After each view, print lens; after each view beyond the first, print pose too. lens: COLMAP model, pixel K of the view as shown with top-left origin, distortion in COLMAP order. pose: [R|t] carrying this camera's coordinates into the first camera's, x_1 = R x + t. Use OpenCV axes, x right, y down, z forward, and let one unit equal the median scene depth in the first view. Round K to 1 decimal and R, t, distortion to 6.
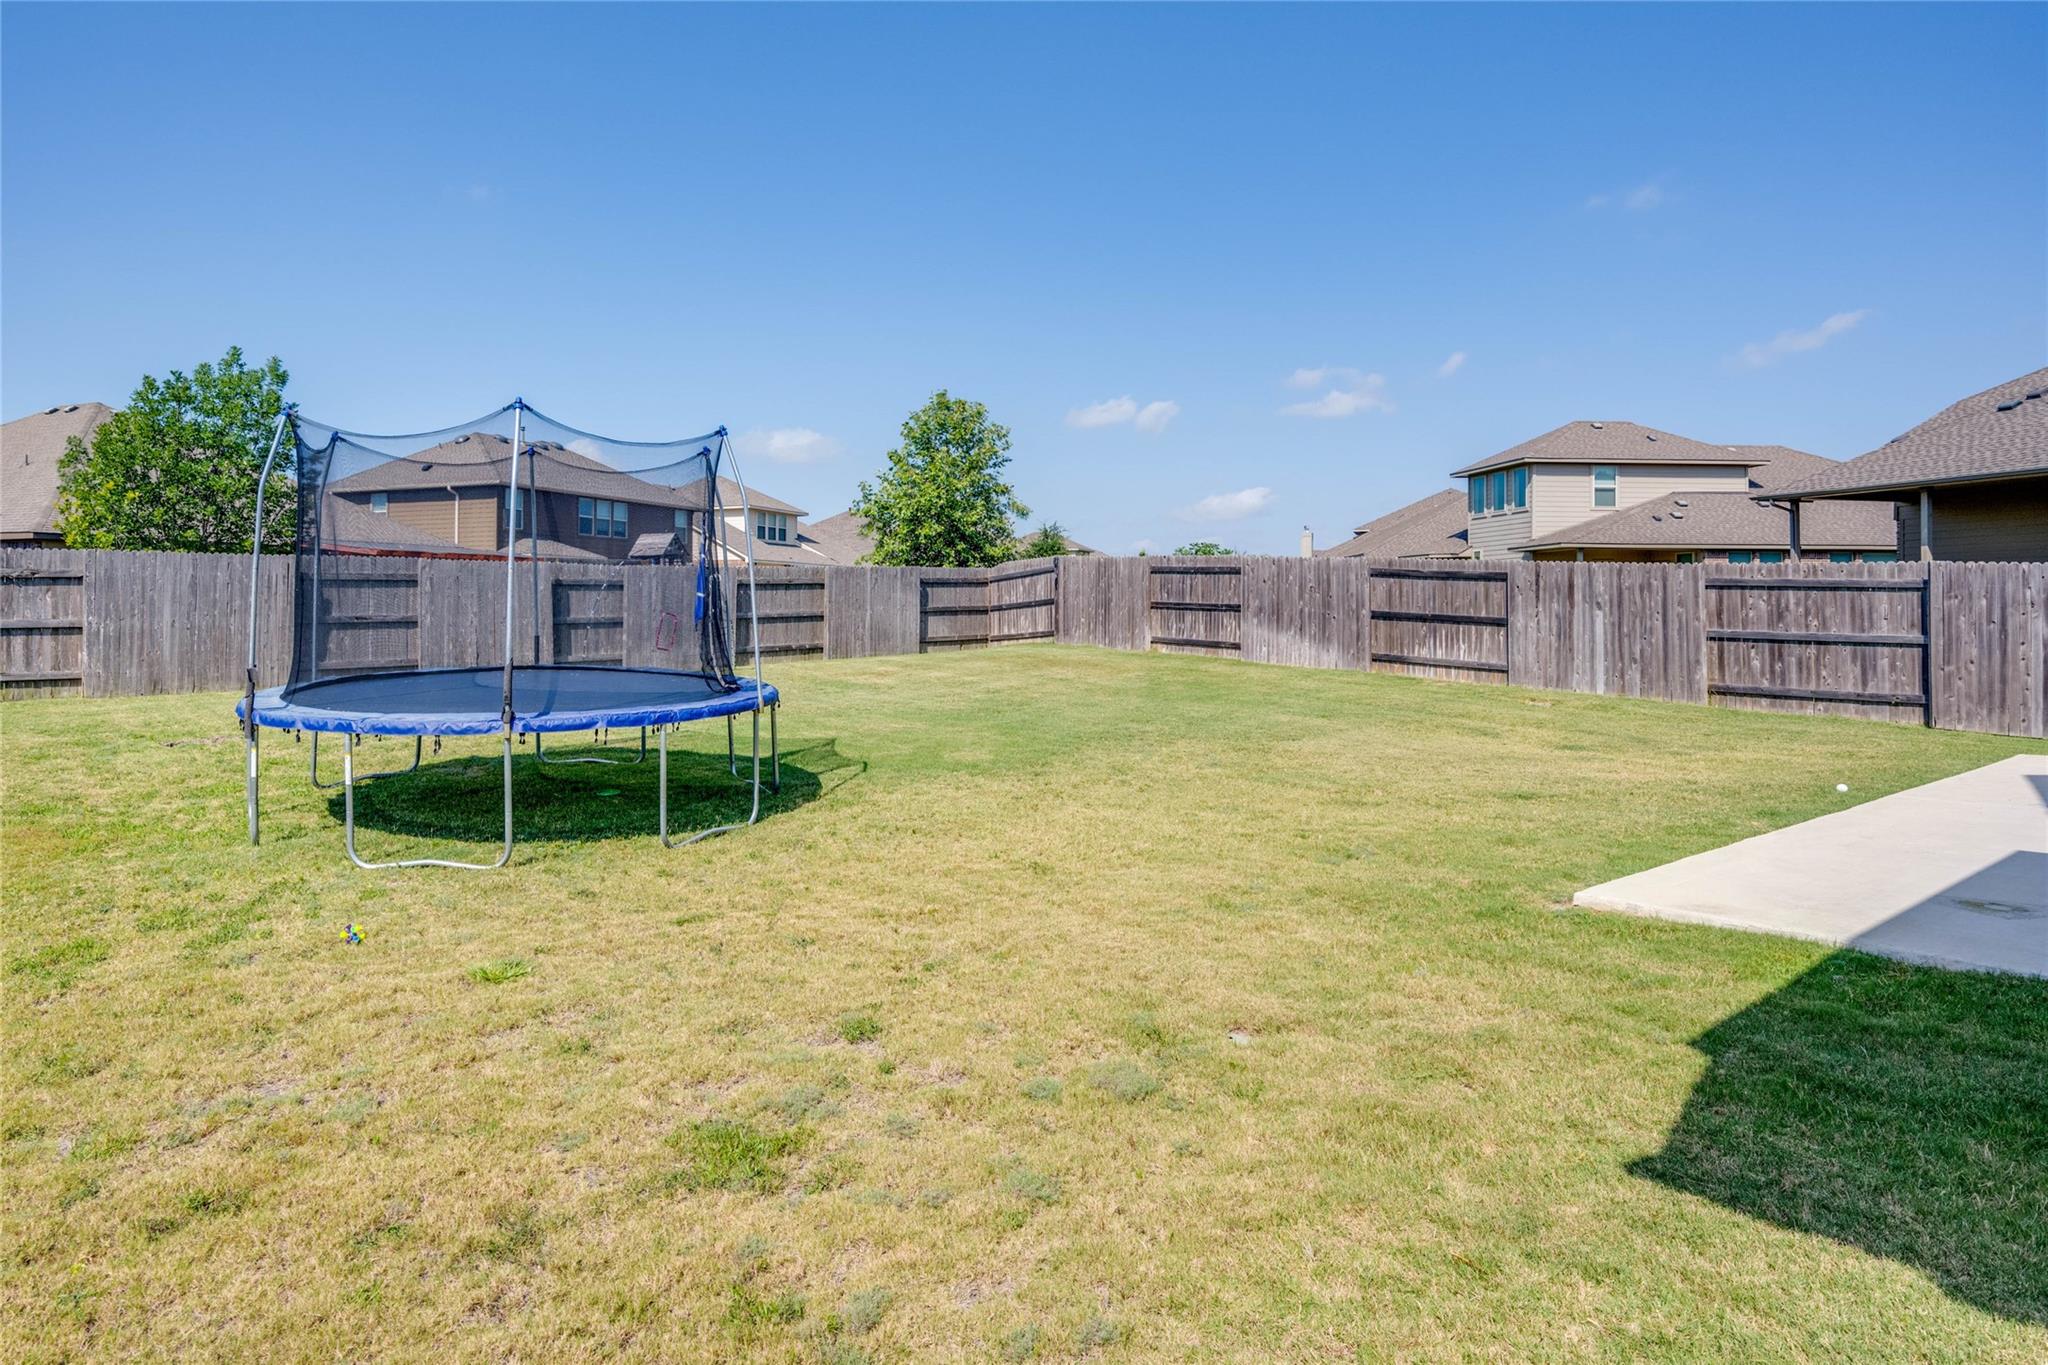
lens RADIAL K [[1172.5, 0, 933.9], [0, 1172.5, 604.5], [0, 0, 1]] dist [0.005667, 0.003890]
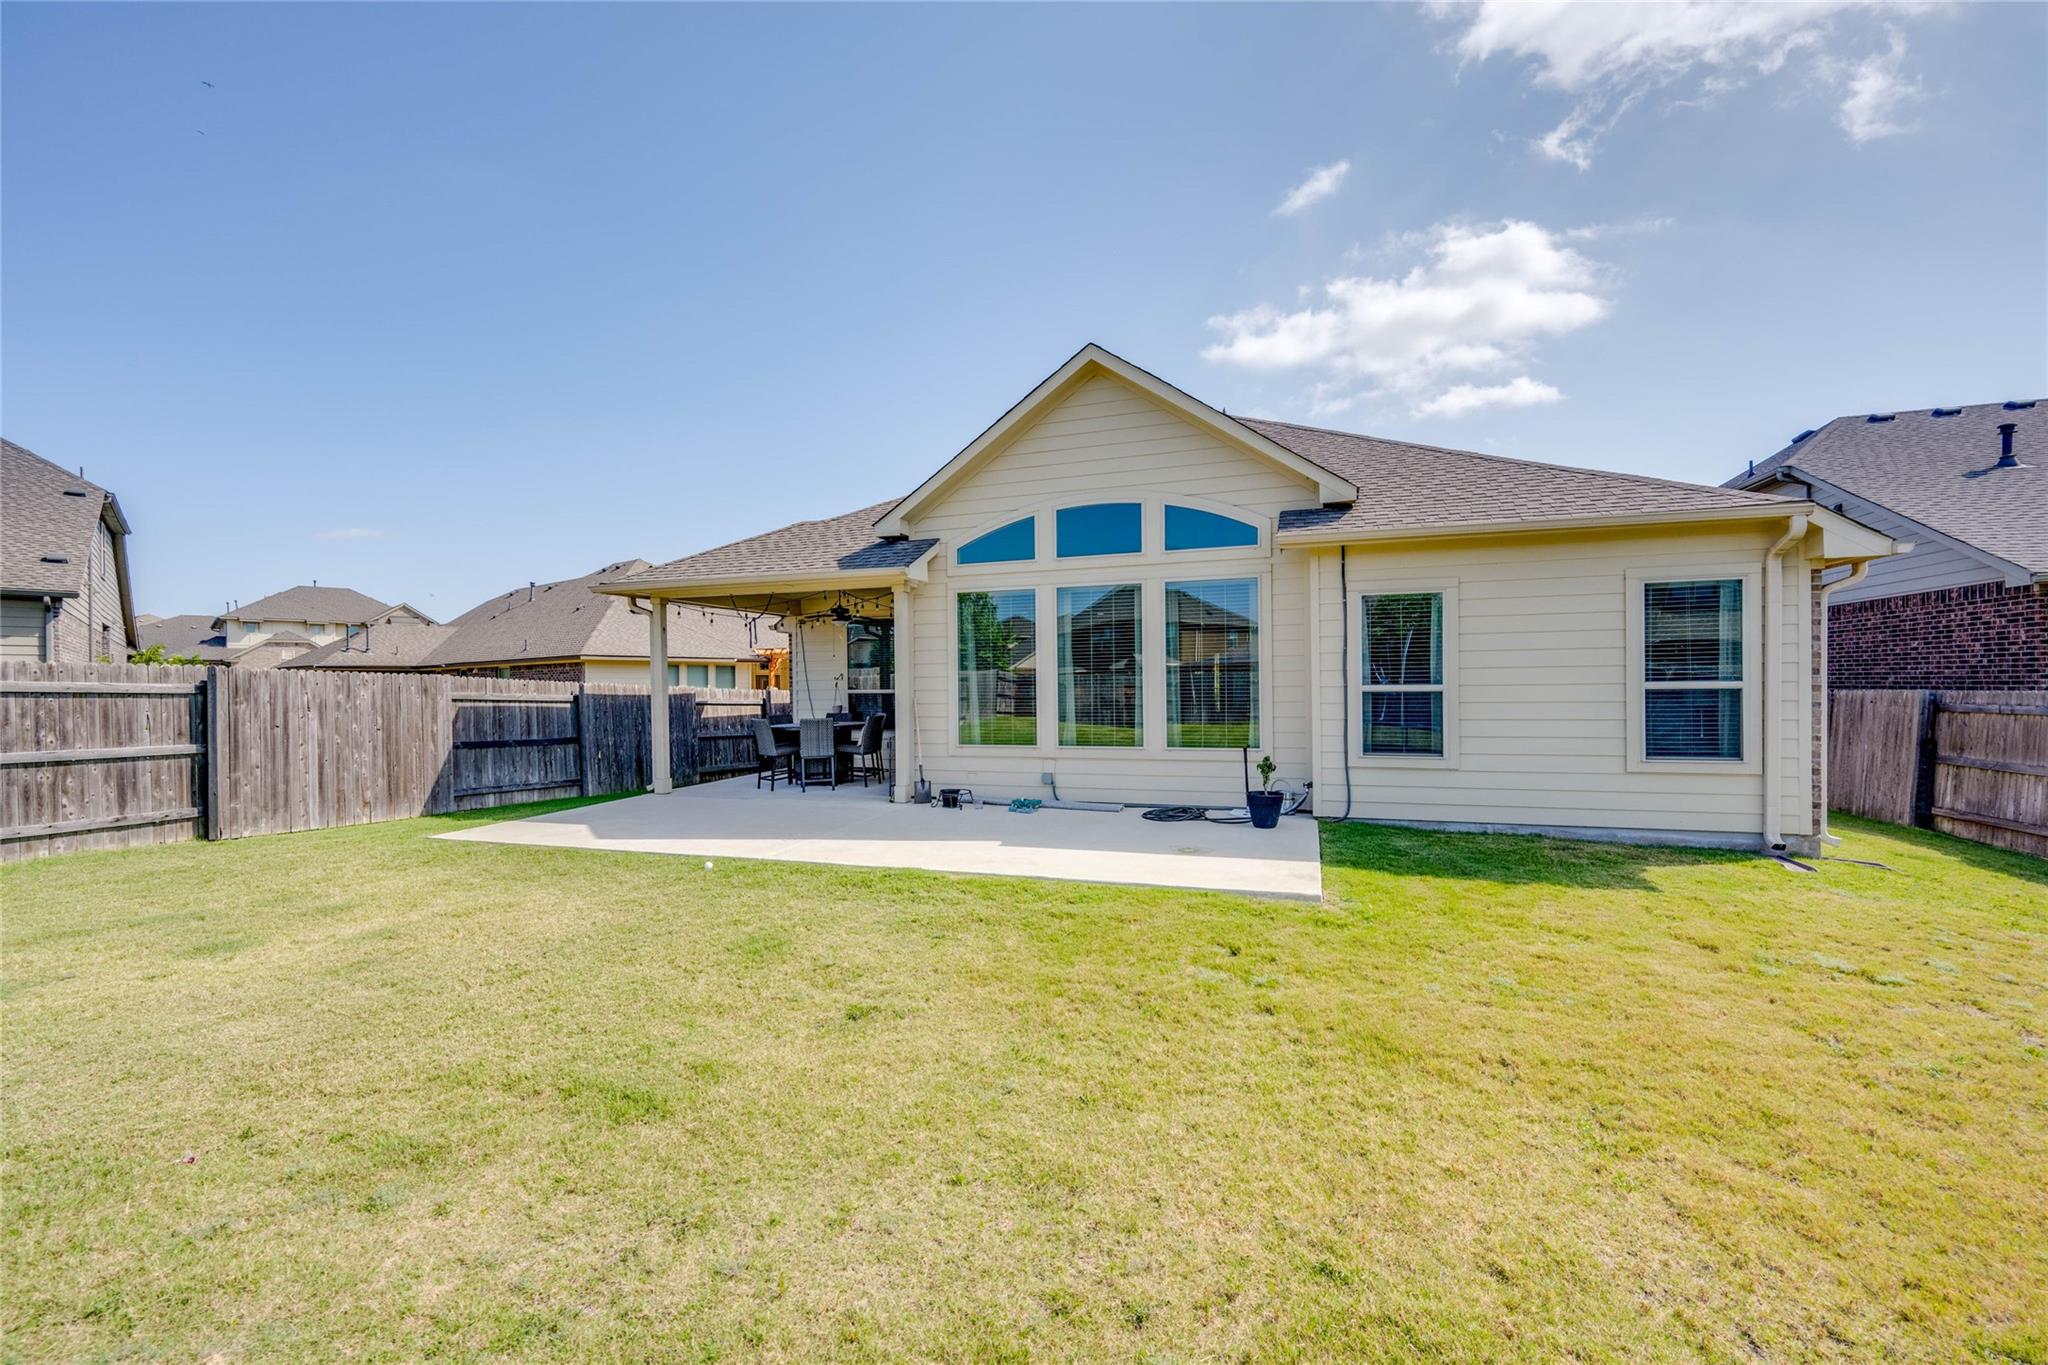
lens RADIAL K [[821.7, 0, 1019.9], [0, 821.7, 680.4], [0, 0, 1]] dist [0.001495, 0.000684]
pose [[-0.522120, 0.006044, 0.852851, -0.047930], [0.008251, 0.999964, -0.002036, -0.013566], [-0.852832, 0.005974, -0.522151, 0.591791]]
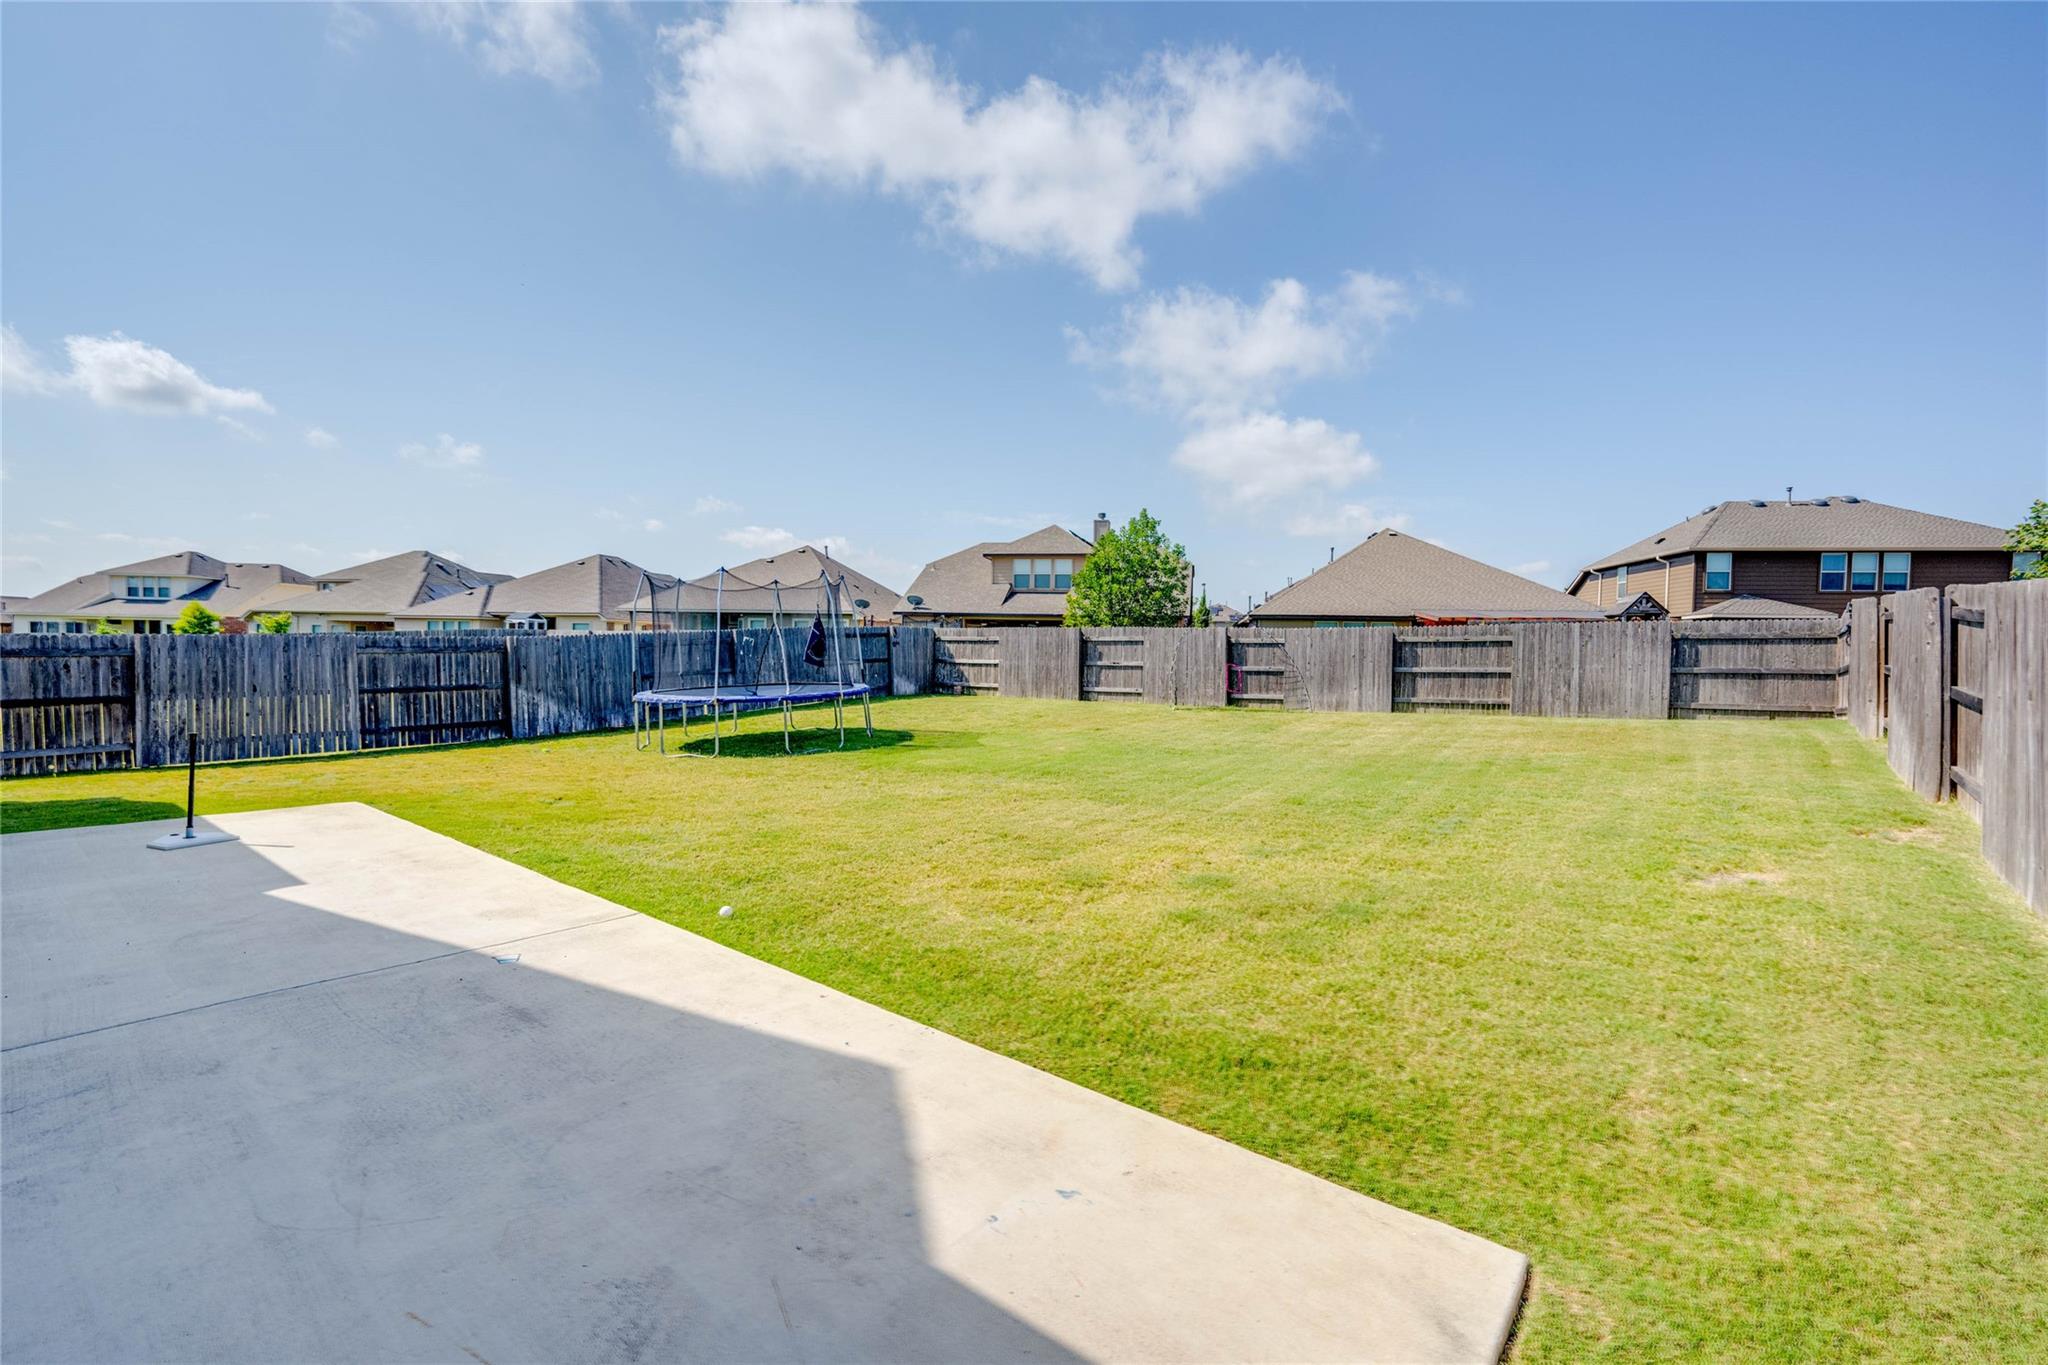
lens RADIAL K [[884.4, 0, 1041.8], [0, 884.4, 669.9], [0, 0, 1]] dist [0.003216, 0.000467]
pose [[0.251181, 0.027329, -0.967554, 0.705624], [-0.013756, 0.999601, 0.024663, -0.008460], [0.967842, 0.007115, 0.251457, 0.548281]]
